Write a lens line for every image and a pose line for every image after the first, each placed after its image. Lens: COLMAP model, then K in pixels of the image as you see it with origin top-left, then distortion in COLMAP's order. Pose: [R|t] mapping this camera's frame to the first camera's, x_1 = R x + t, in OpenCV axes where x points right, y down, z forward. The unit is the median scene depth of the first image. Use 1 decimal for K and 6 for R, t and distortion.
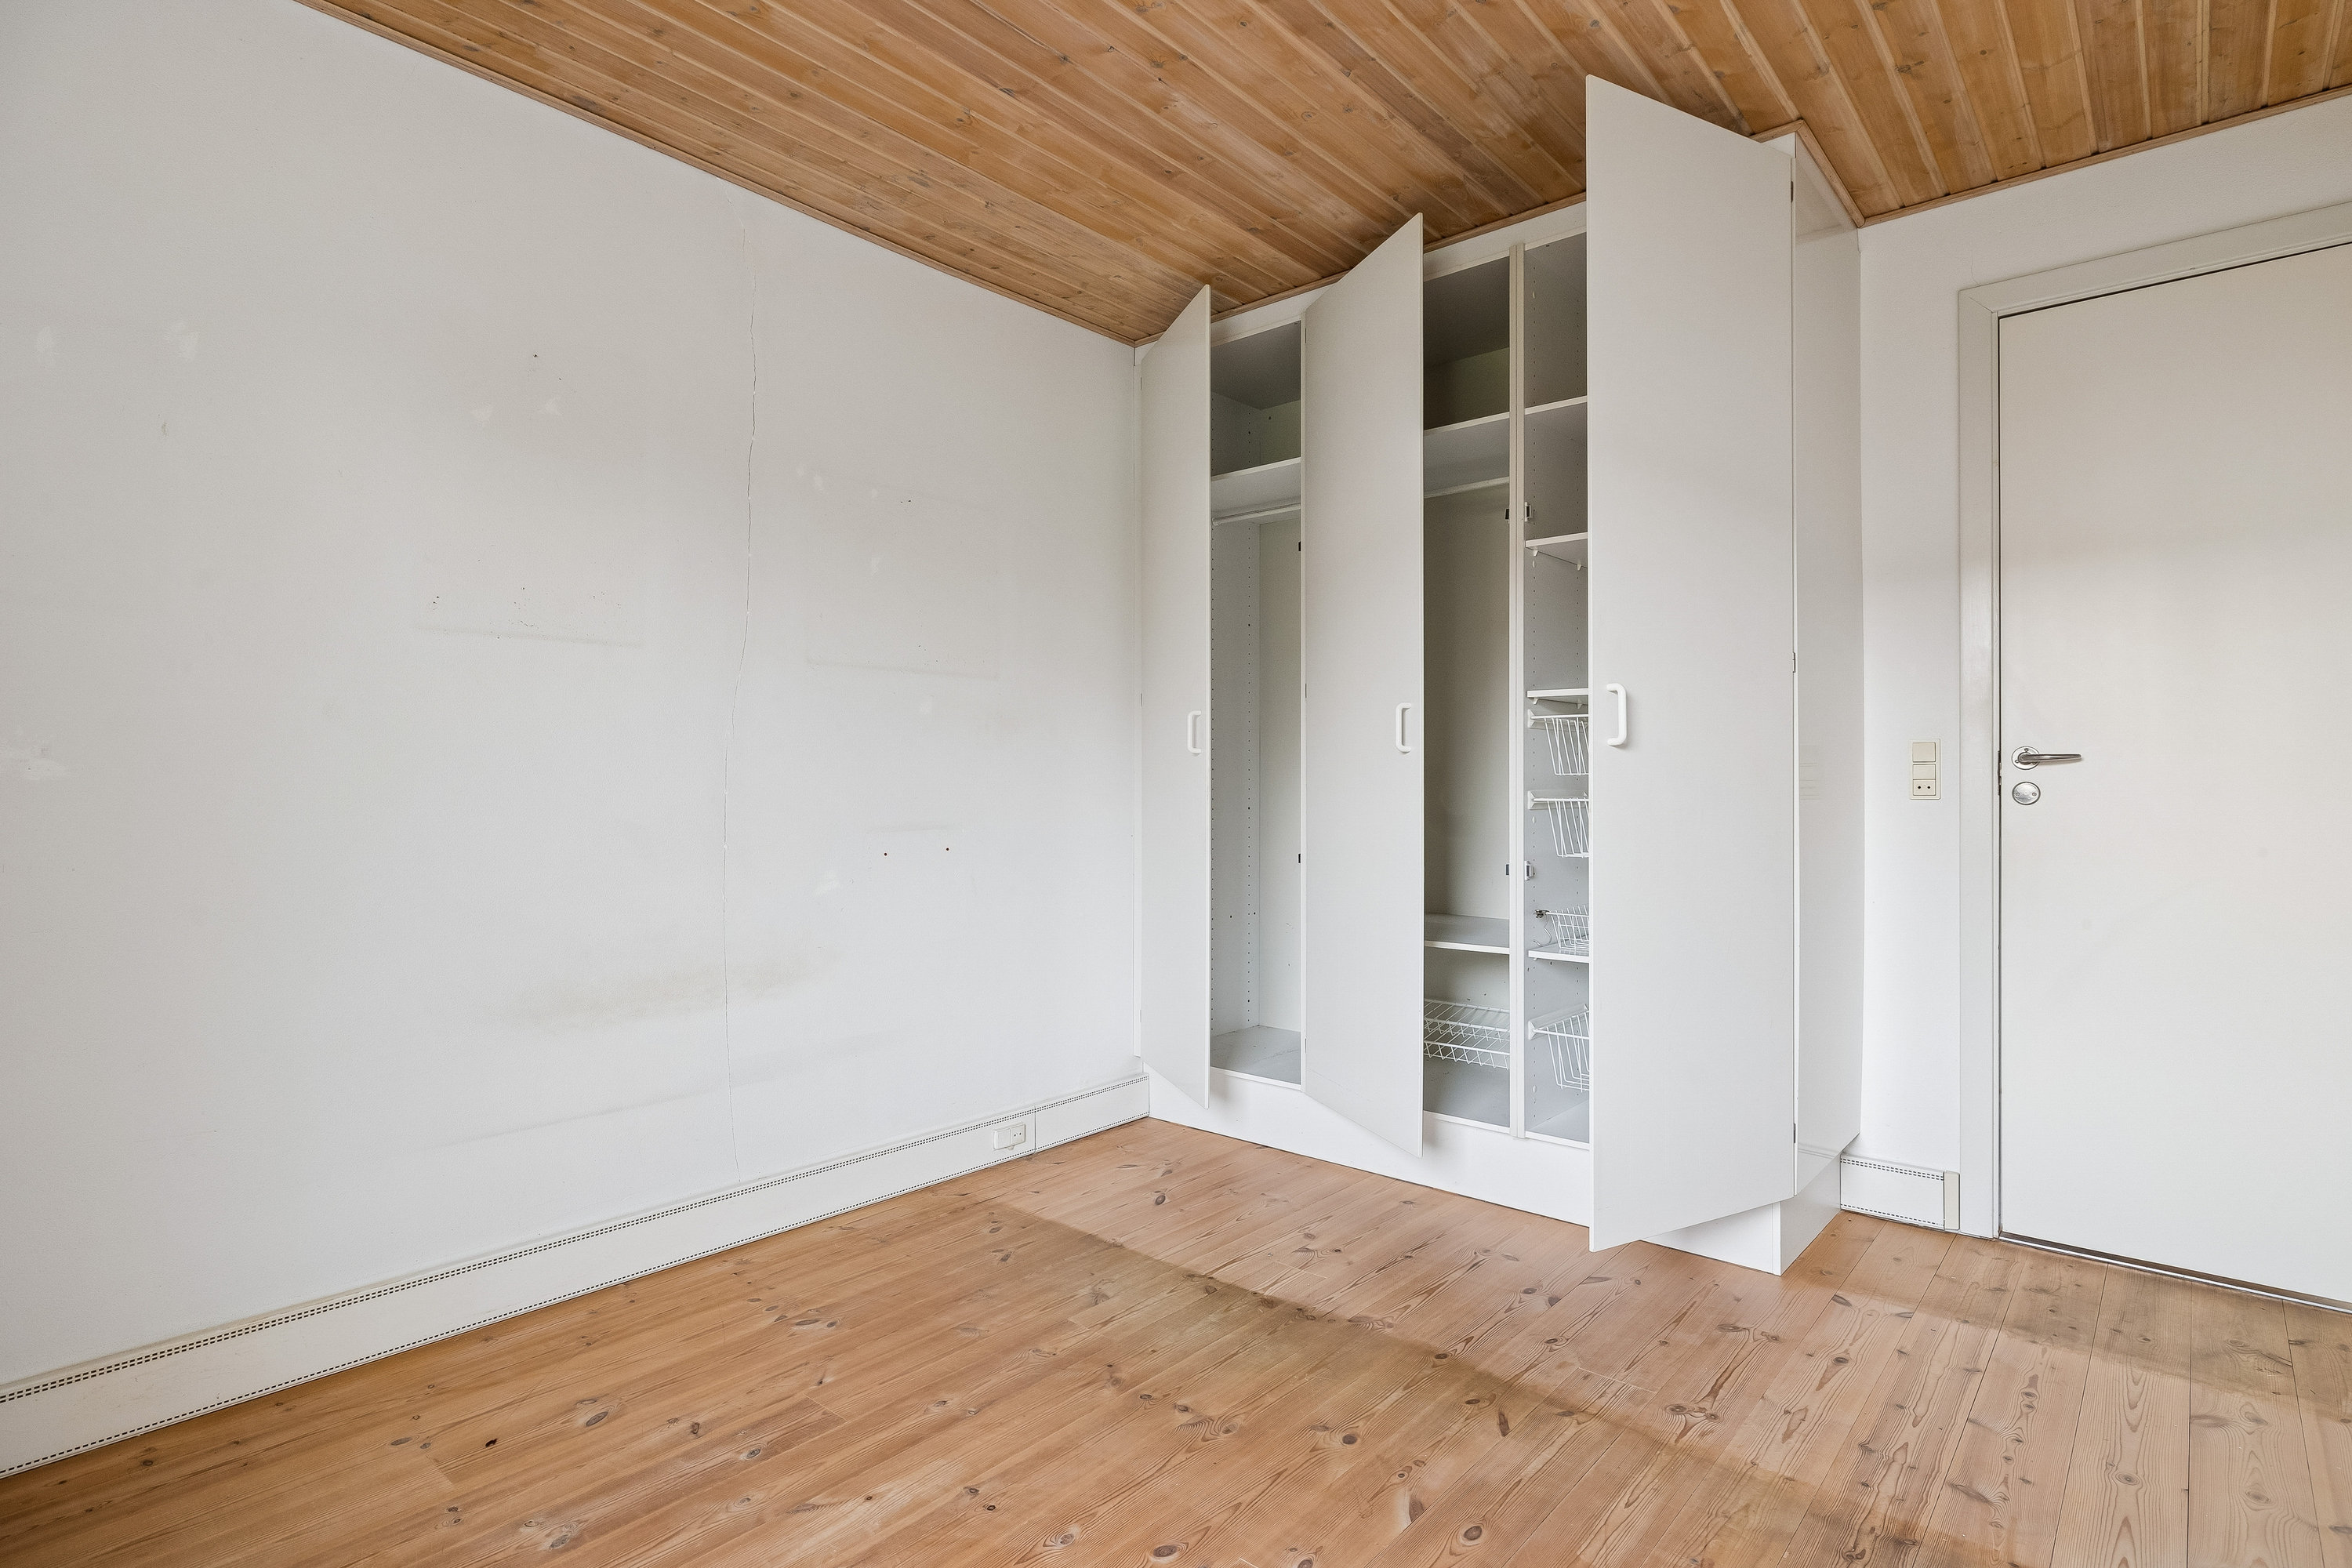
lens RADIAL K [[1199.6, 0, 1172.6], [0, 1199.6, 779.6], [0, 0, 1]] dist [-0.000920, -0.001119]
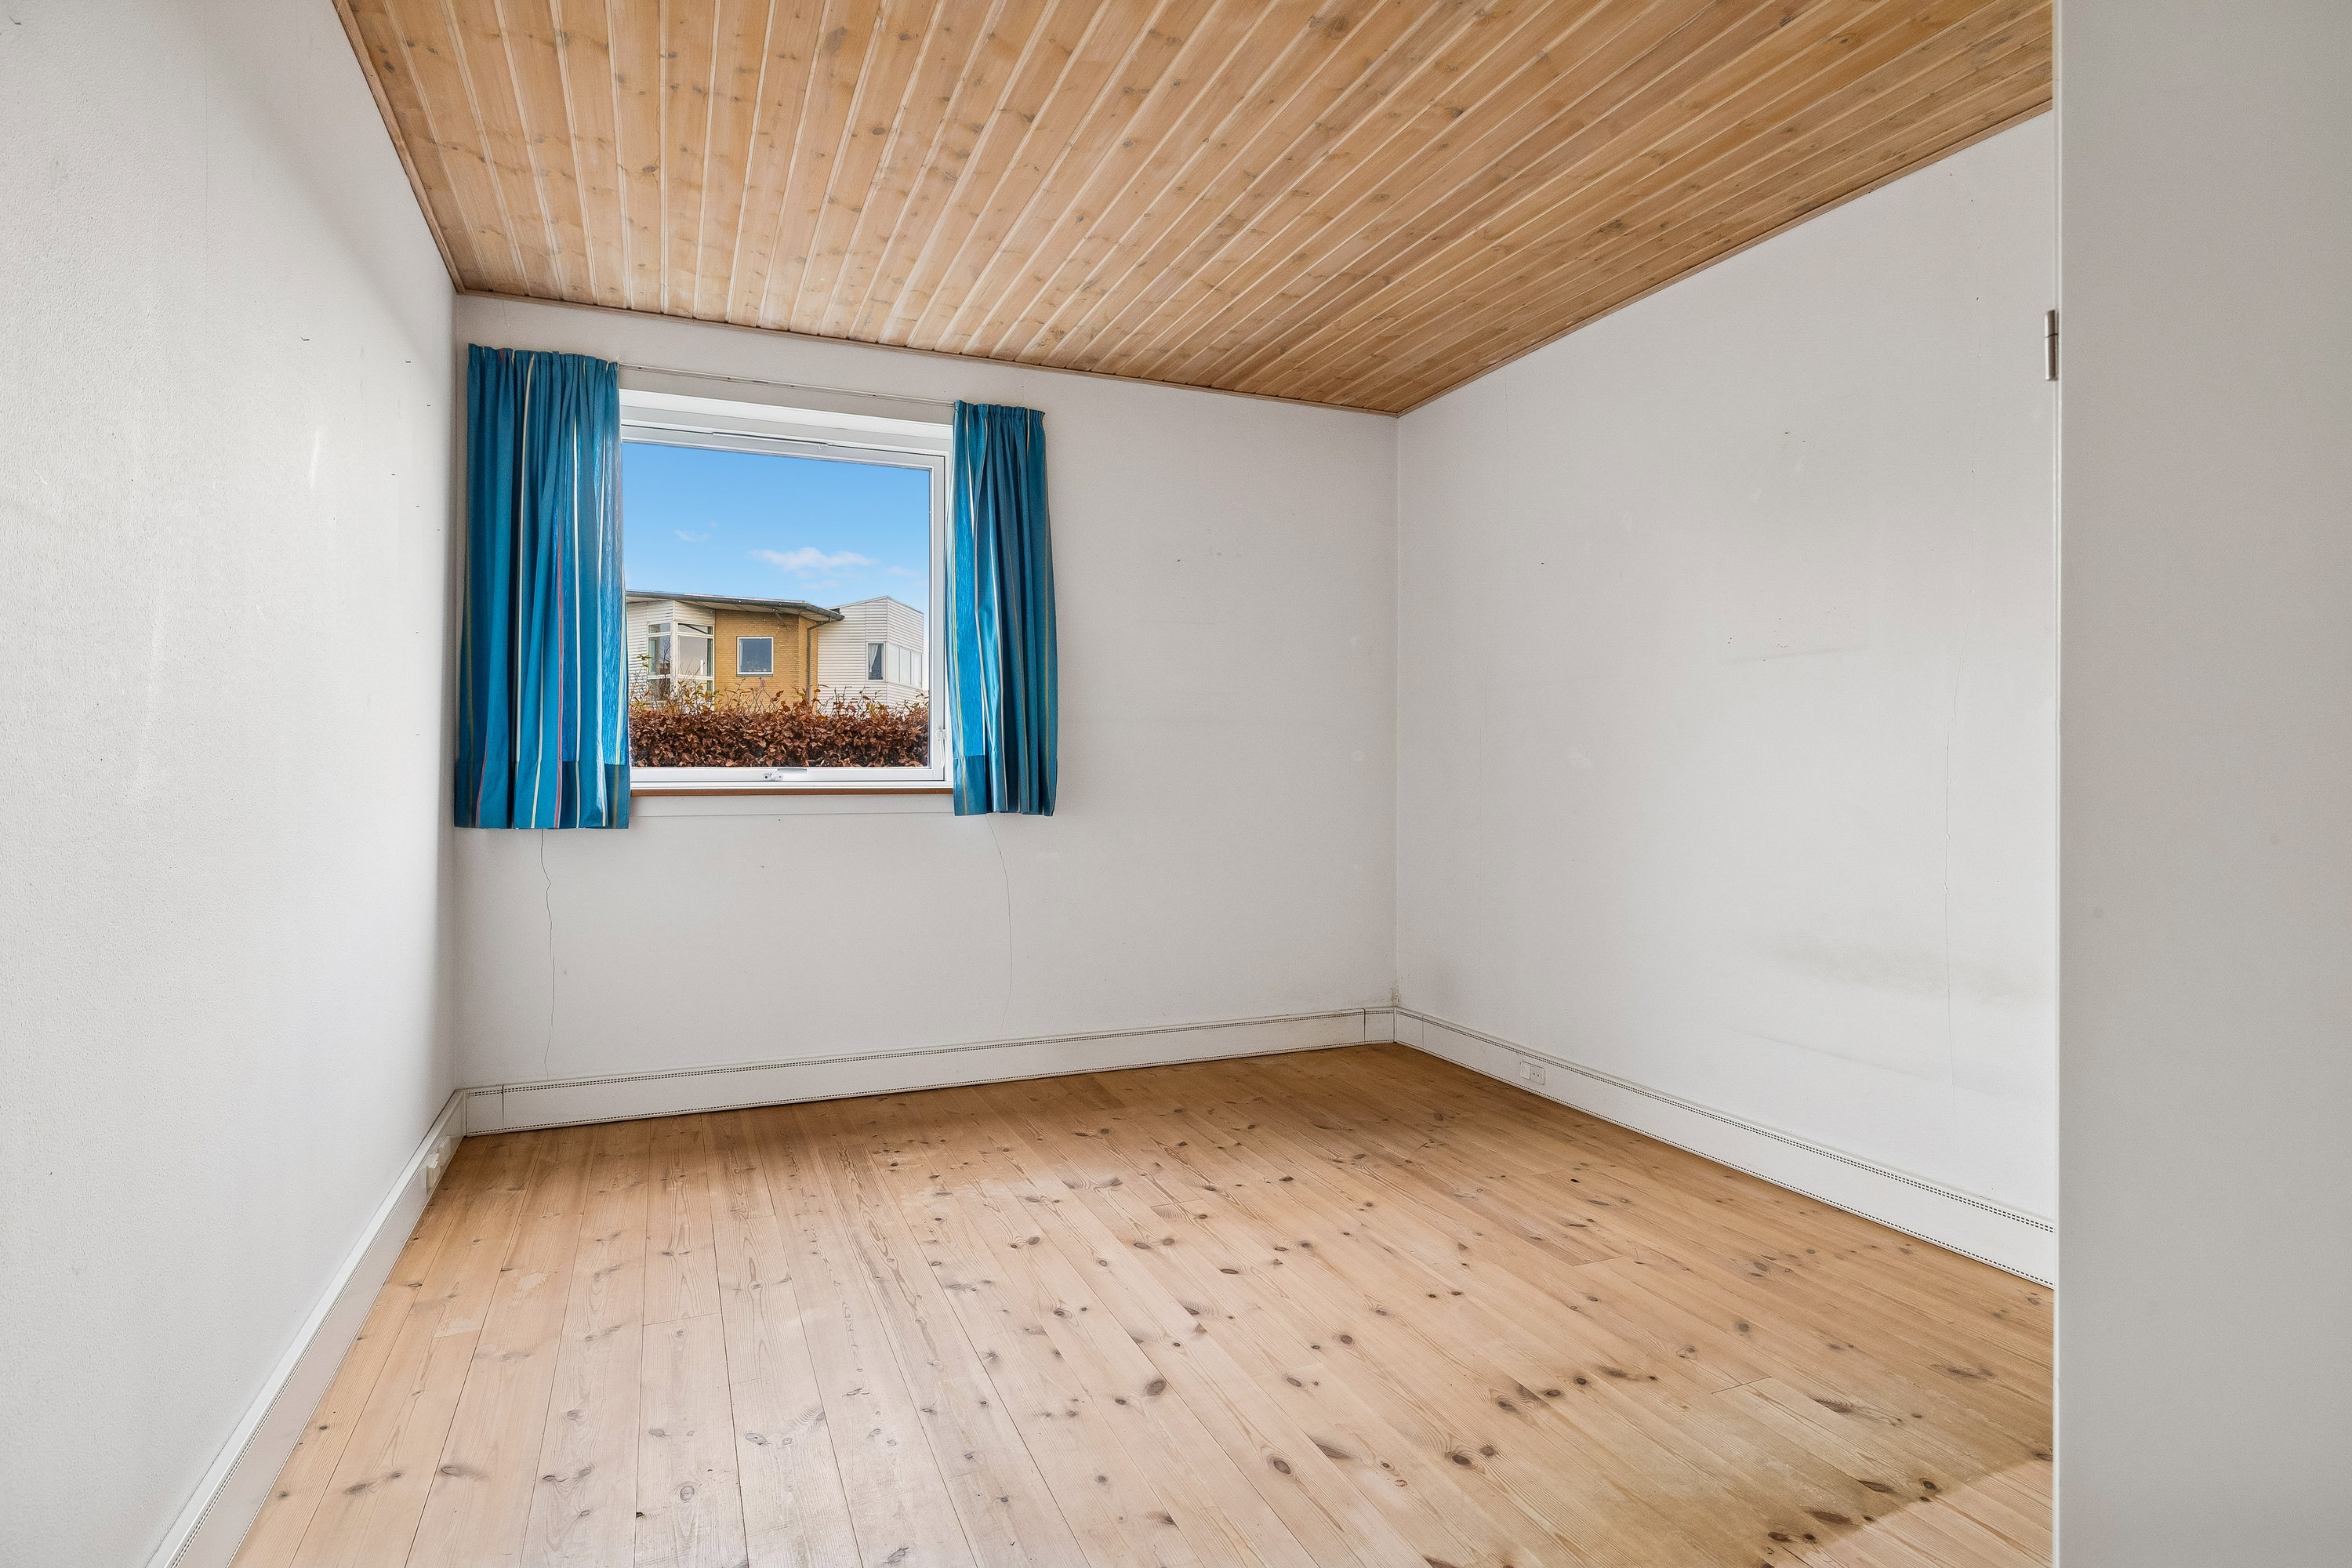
lens RADIAL K [[1199.6, 0, 1172.6], [0, 1199.6, 779.6], [0, 0, 1]] dist [-0.000920, -0.001119]
pose [[-0.436332, 0.010506, -0.899724, 0.928187], [-0.003392, 0.999906, 0.013321, -0.003429], [0.899779, 0.008864, -0.436256, 1.014495]]
